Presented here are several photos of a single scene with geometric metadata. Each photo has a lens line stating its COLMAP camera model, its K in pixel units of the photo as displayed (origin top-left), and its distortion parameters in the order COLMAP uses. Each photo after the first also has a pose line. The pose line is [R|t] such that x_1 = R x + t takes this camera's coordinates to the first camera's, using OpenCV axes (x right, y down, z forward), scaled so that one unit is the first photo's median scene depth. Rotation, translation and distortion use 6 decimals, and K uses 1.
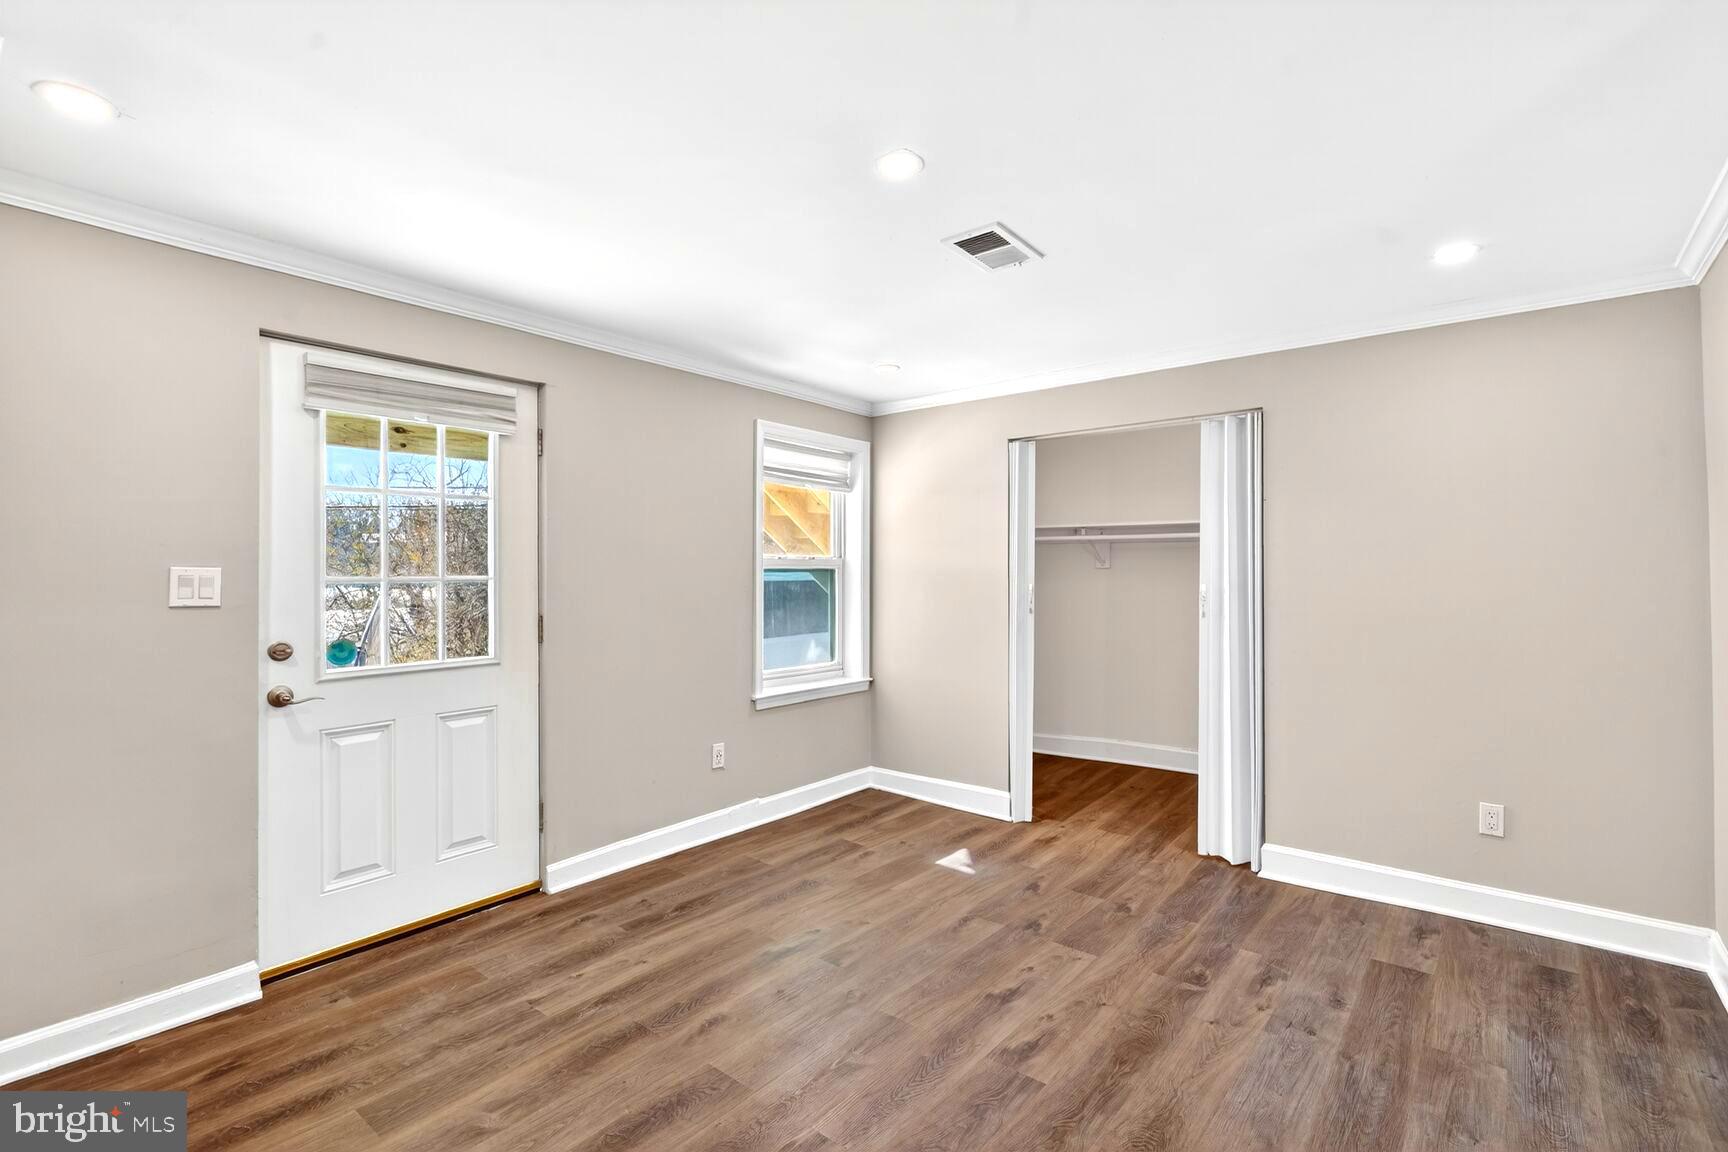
lens RADIAL K [[797.7, 0, 871.2], [0, 797.7, 573.9], [0, 0, 1]] dist [-0.005808, 0.000242]
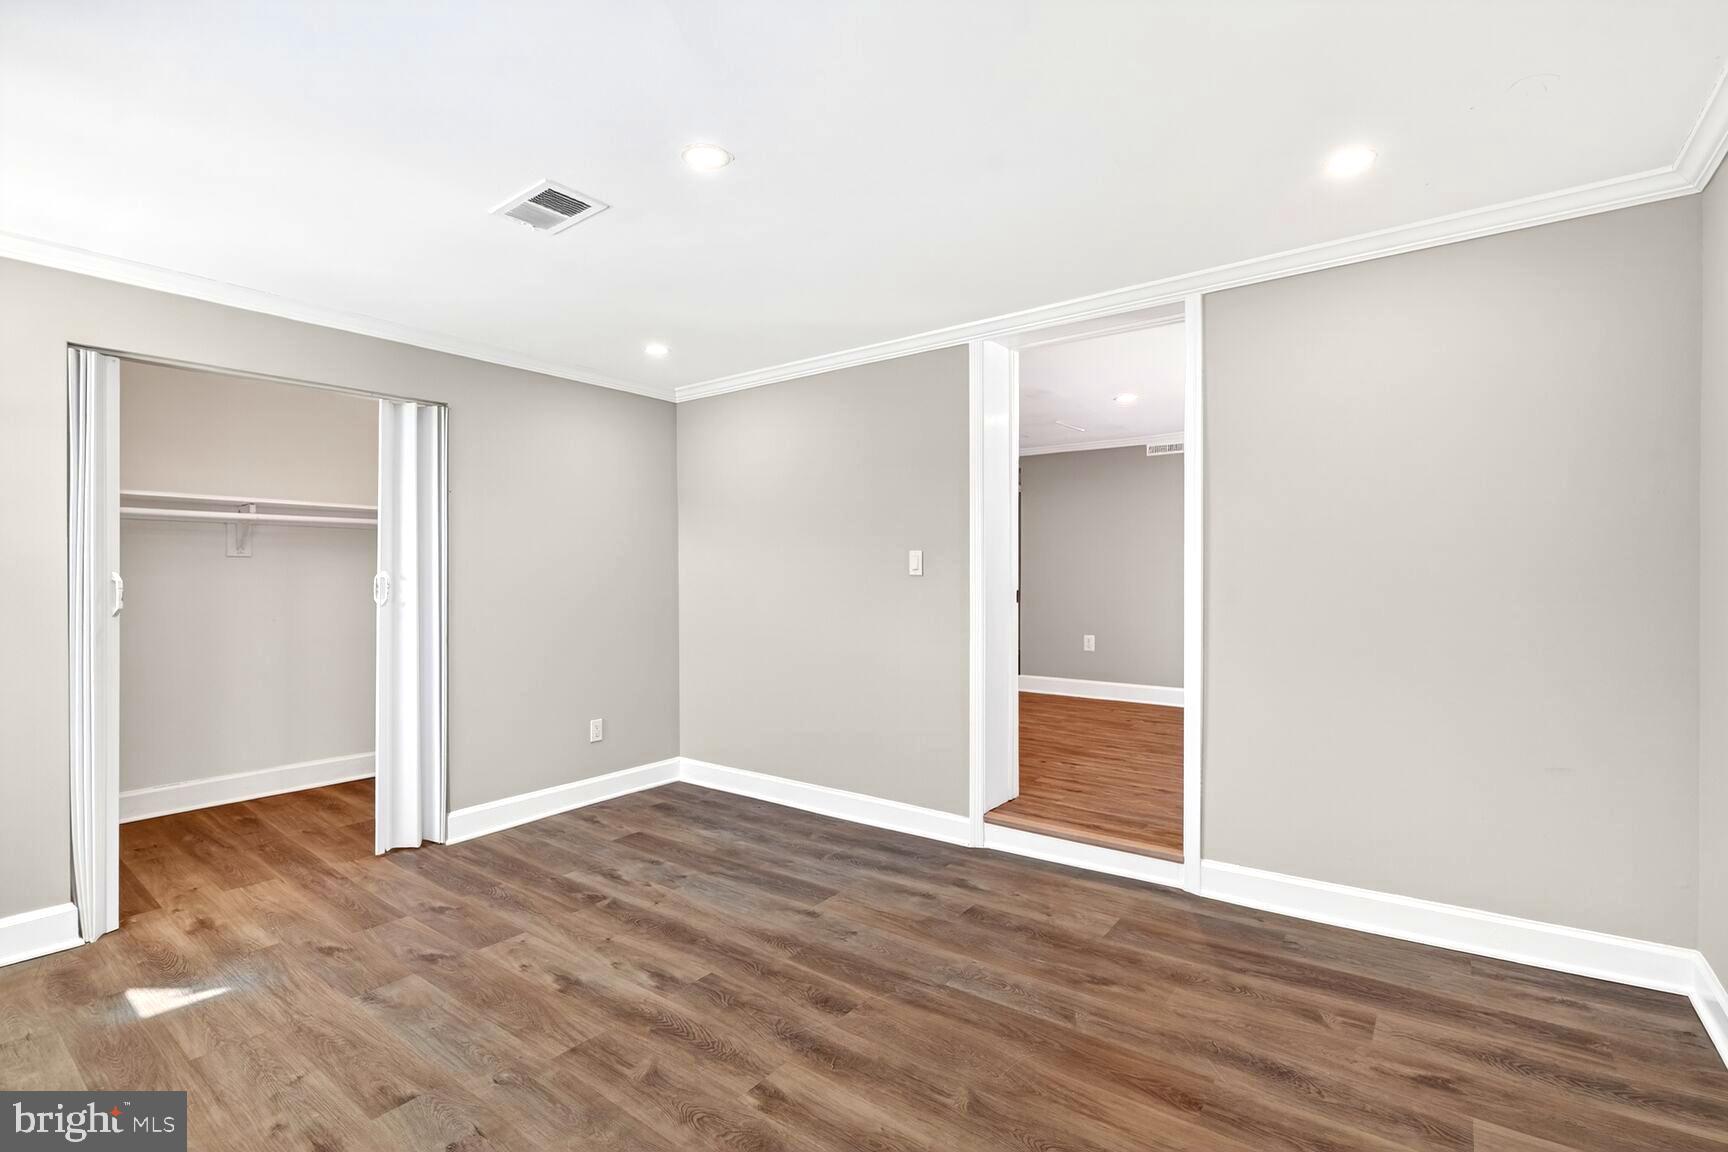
lens RADIAL K [[797.7, 0, 871.2], [0, 797.7, 573.9], [0, 0, 1]] dist [-0.005808, 0.000242]
pose [[-0.047051, -0.007808, 0.998862, -0.664068], [0.001506, 0.999968, 0.007888, 0.007573], [-0.998891, 0.001875, -0.047038, 0.523294]]
